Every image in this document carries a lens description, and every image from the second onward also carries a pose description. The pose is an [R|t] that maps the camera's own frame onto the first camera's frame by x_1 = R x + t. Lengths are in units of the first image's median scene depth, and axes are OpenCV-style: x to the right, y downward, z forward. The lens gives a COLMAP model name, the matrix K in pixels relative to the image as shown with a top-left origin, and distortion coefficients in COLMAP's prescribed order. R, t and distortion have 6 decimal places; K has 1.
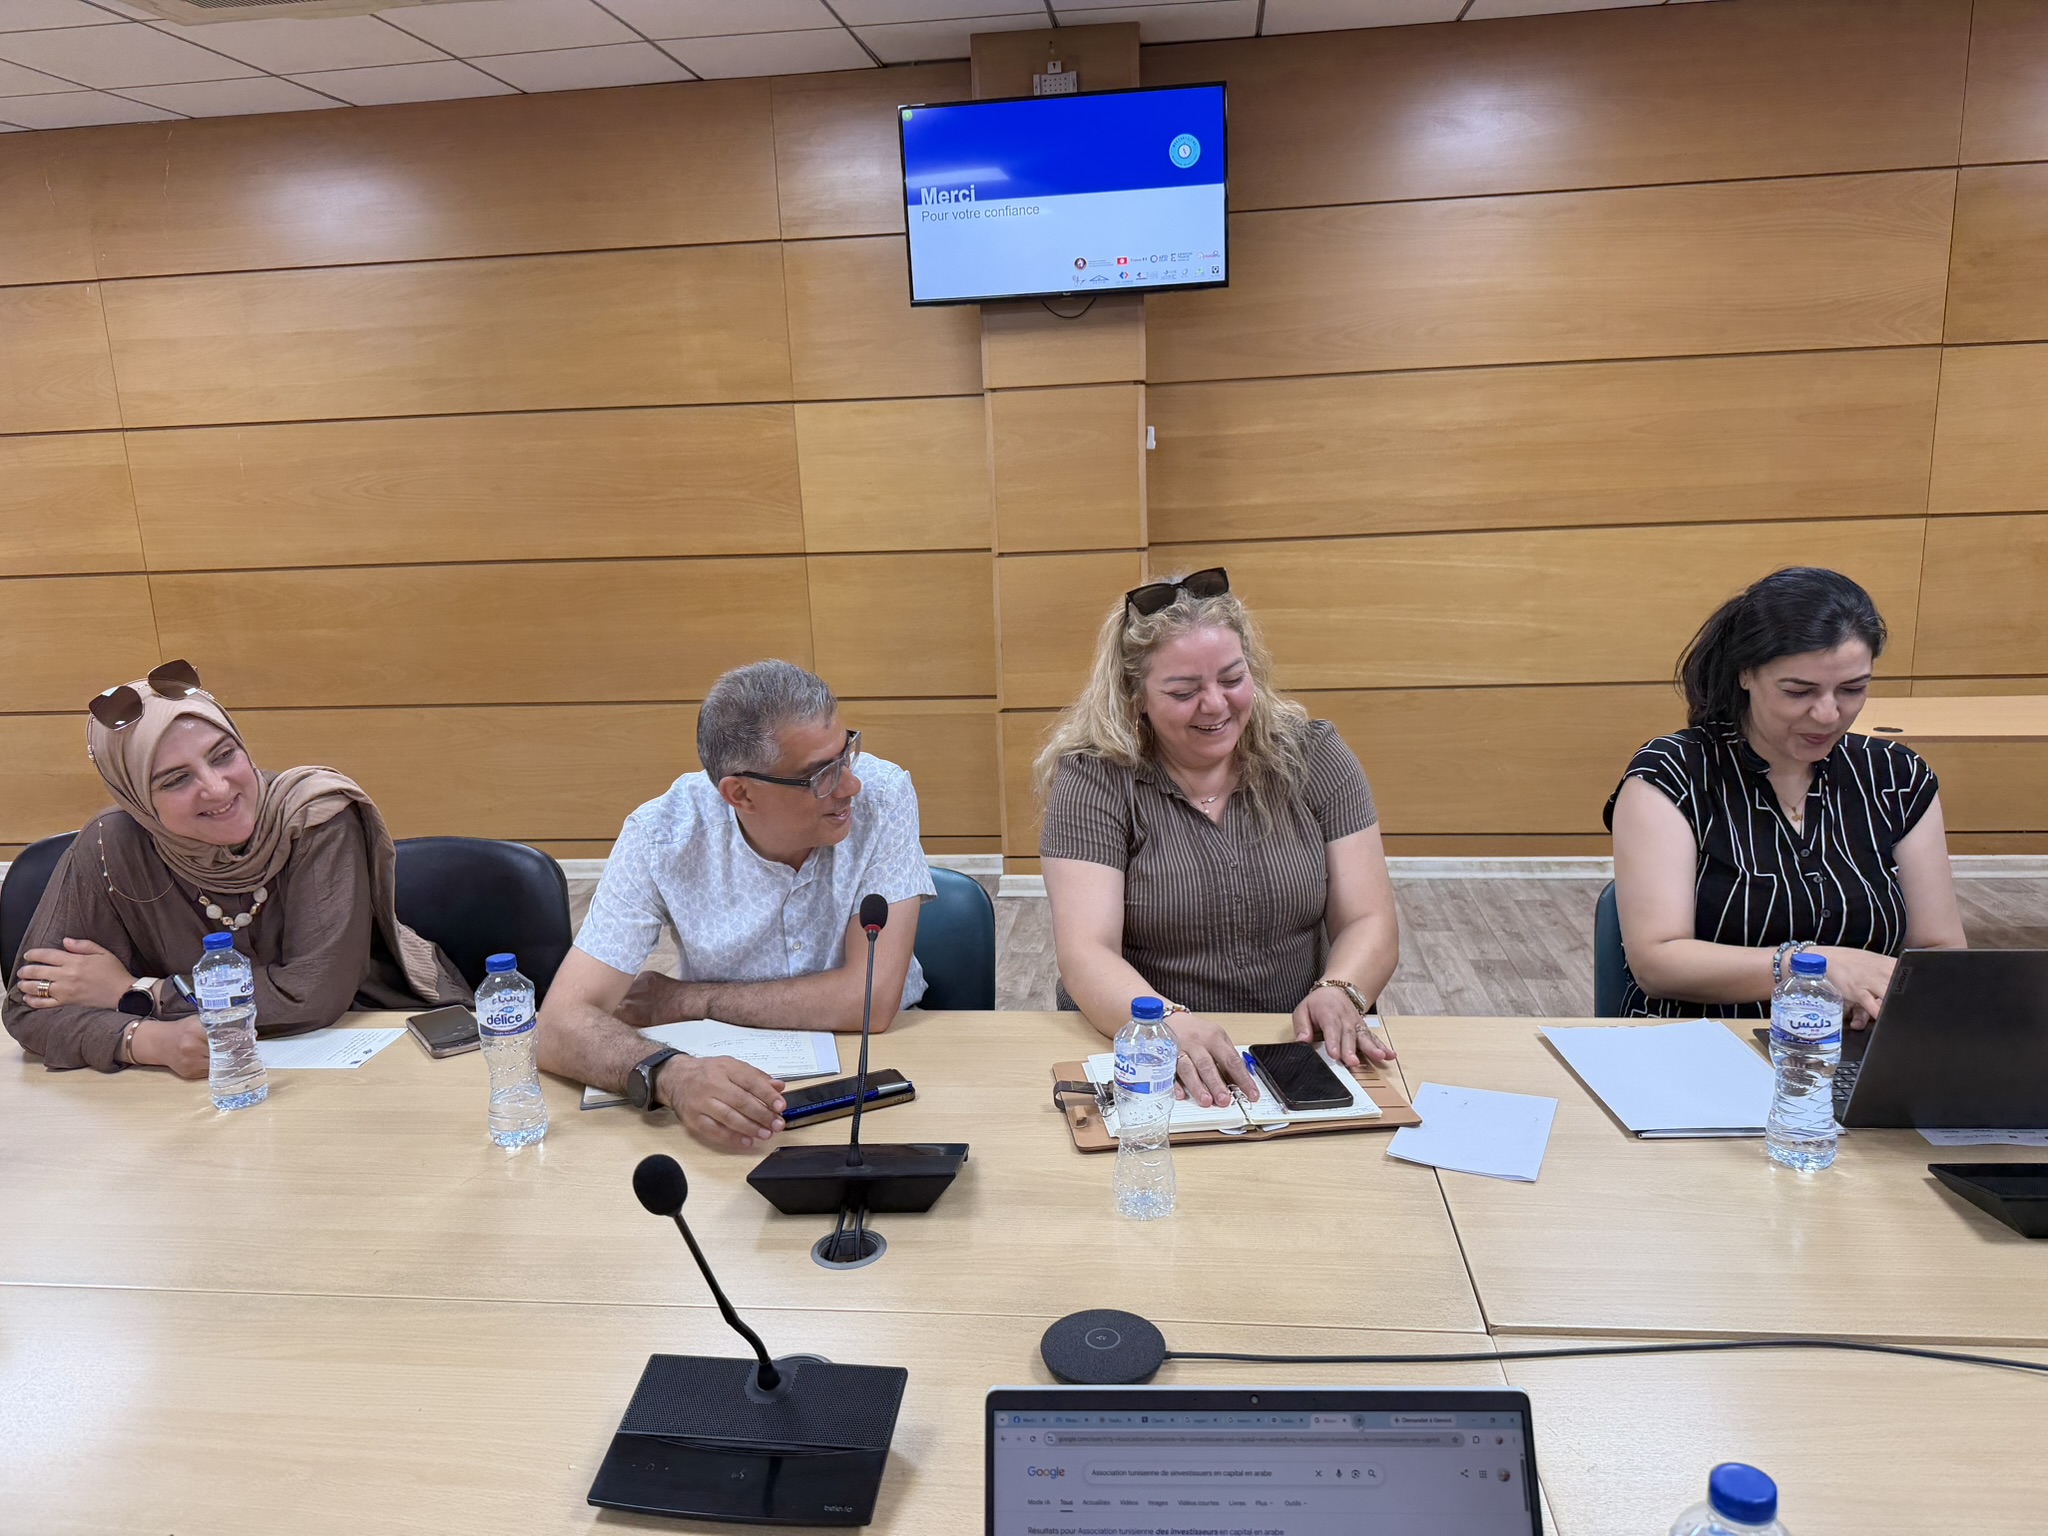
lens RADIAL K [[1442.6, 0, 1024.6], [0, 1442.6, 772.4], [0, 0, 1]] dist [0.060497, -0.089452]
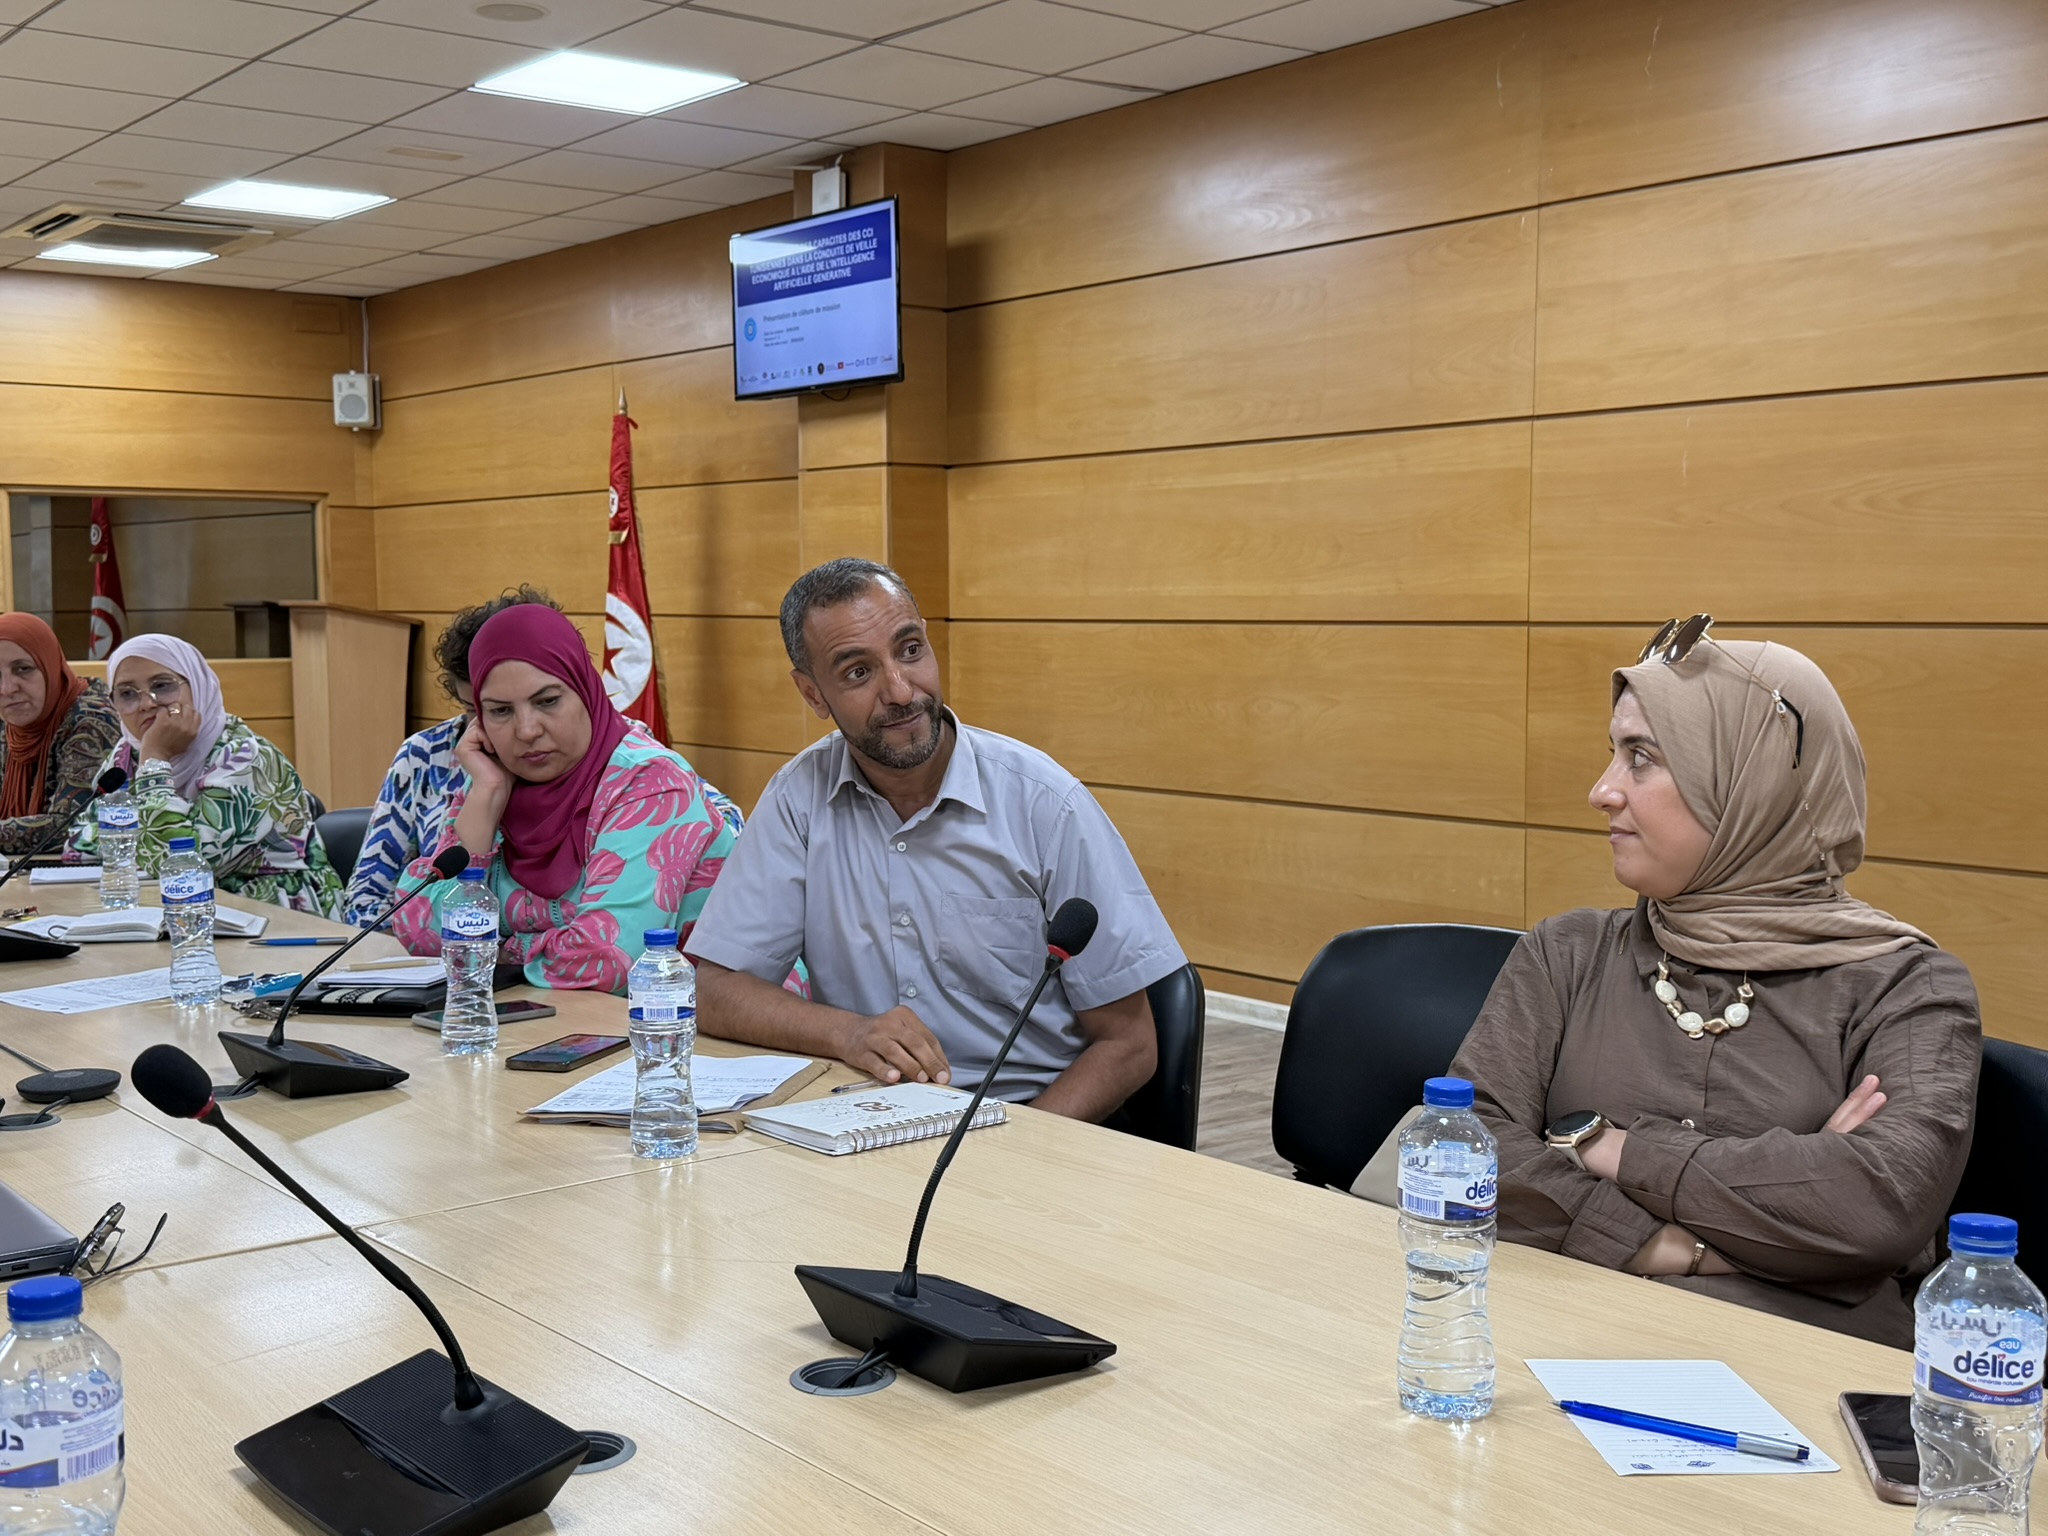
lens RADIAL K [[2217.6, 0, 1014.2], [0, 2217.6, 785.6], [0, 0, 1]] dist [0.211229, -0.484837]
pose [[0.713984, 0.093893, -0.693838, -0.042224], [-0.171368, 0.984262, -0.043149, 0.030840], [0.678867, 0.149709, 0.718837, 0.103944]]
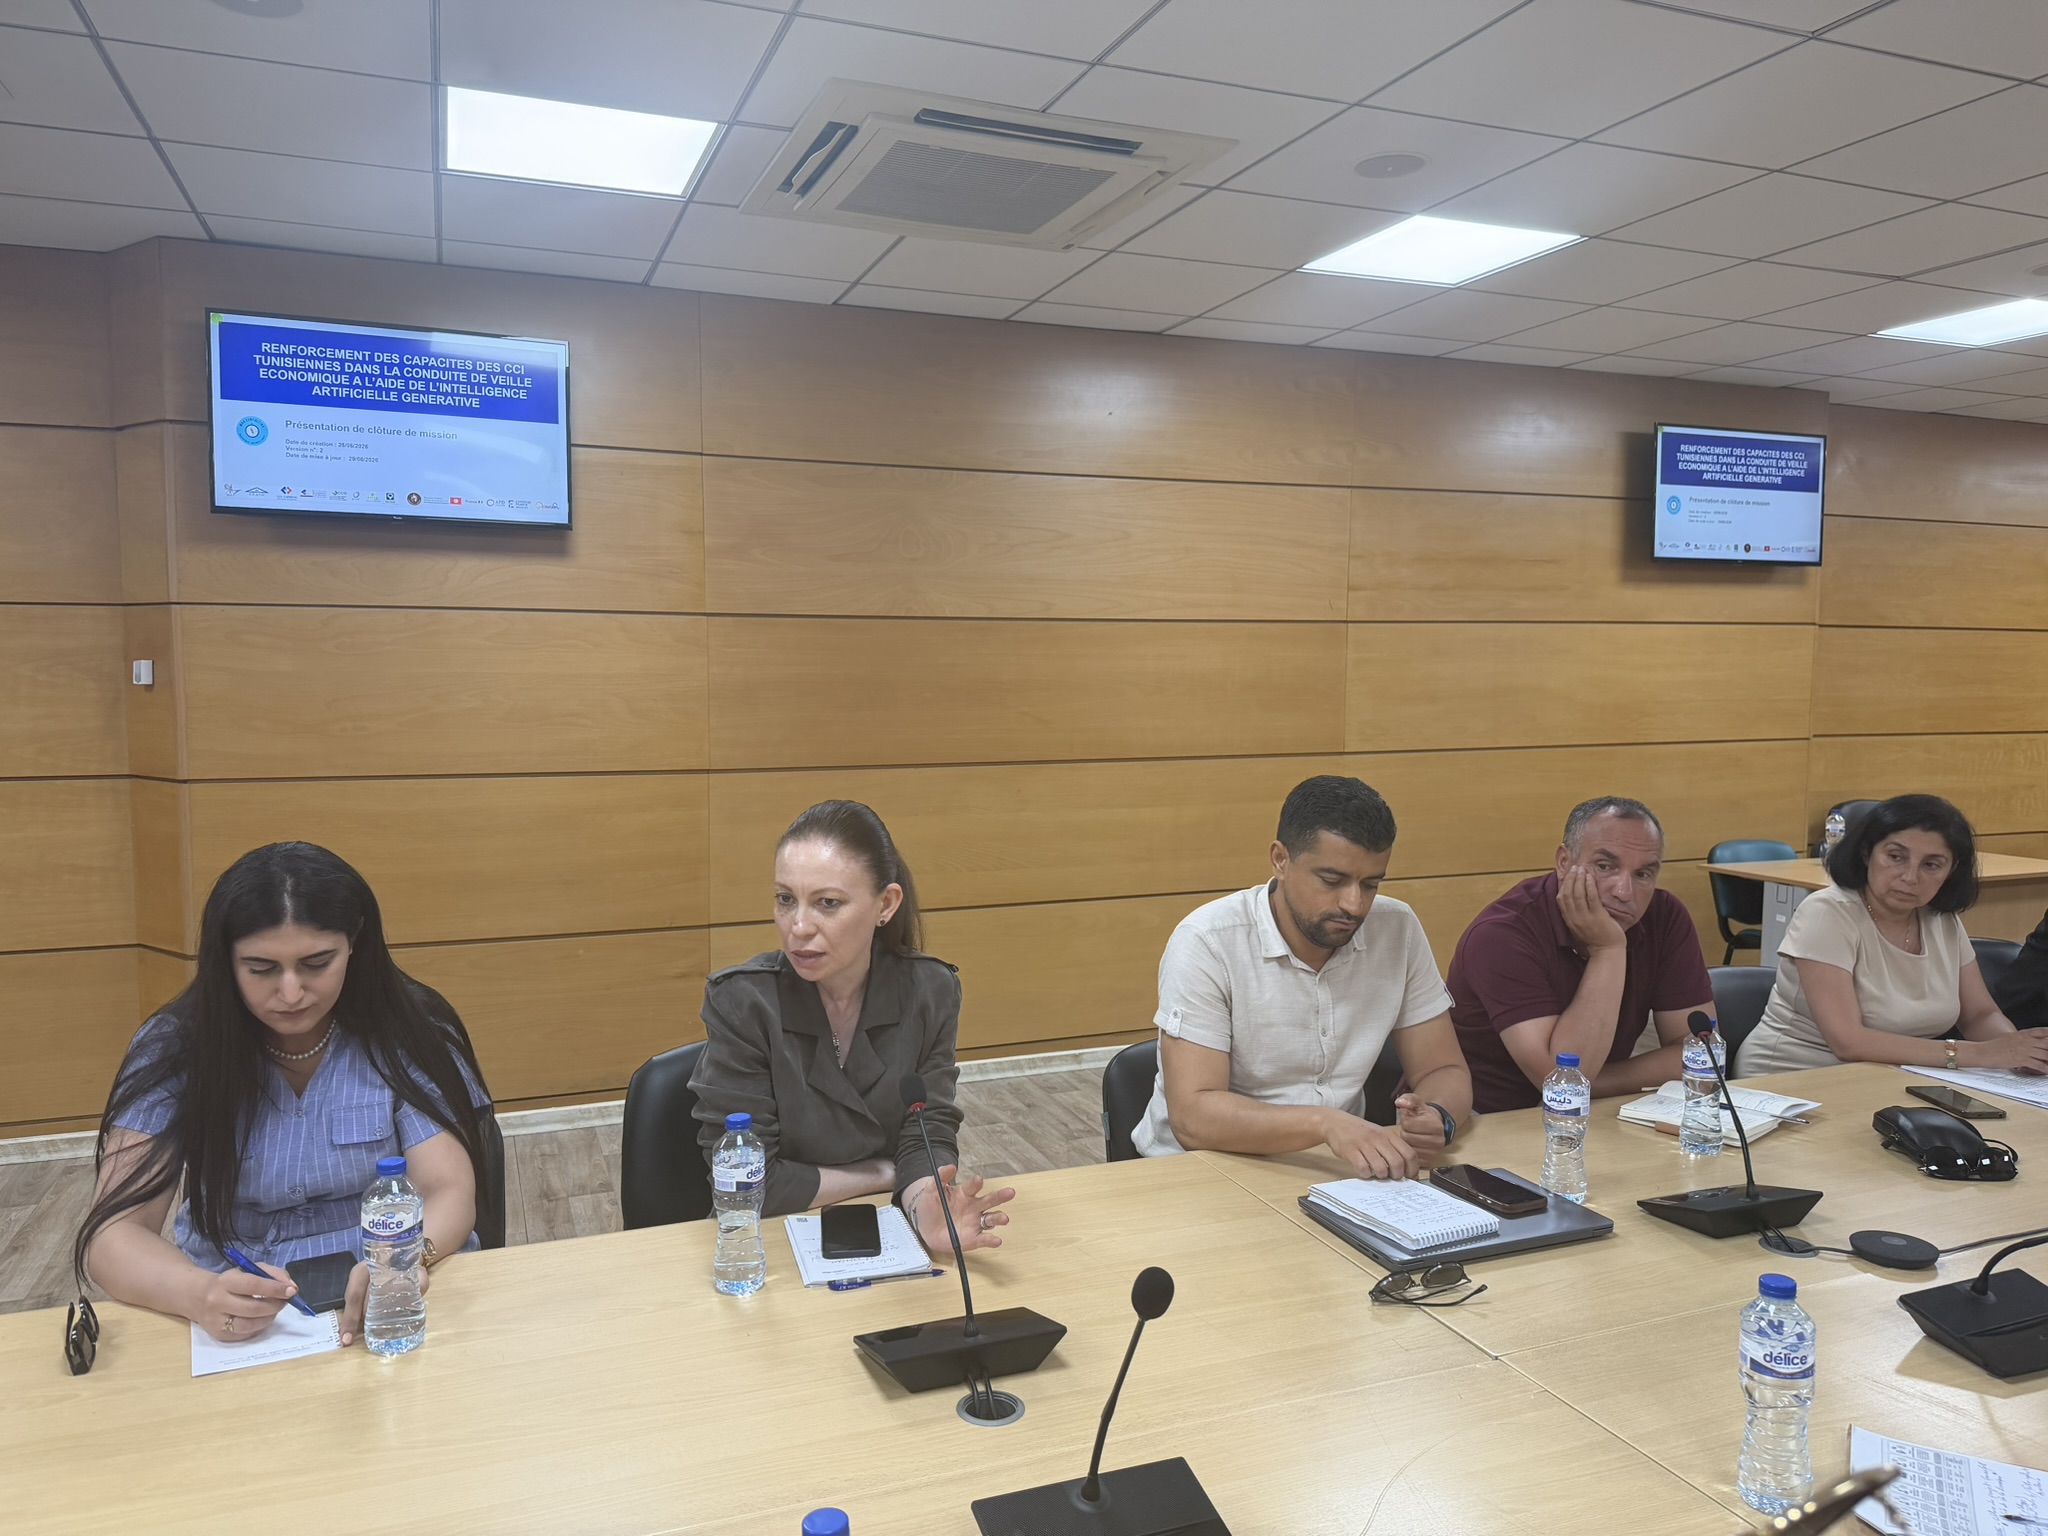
lens RADIAL K [[1408.8, 0, 1020.2], [0, 1408.8, 787.0], [0, 0, 1]] dist [0.039508, -0.062538]
pose [[0.886073, 0.005203, 0.463517, -2.538530], [0.078950, 0.983633, -0.161965, 0.064691], [-0.456773, 0.180107, 0.871160, 0.337339]]
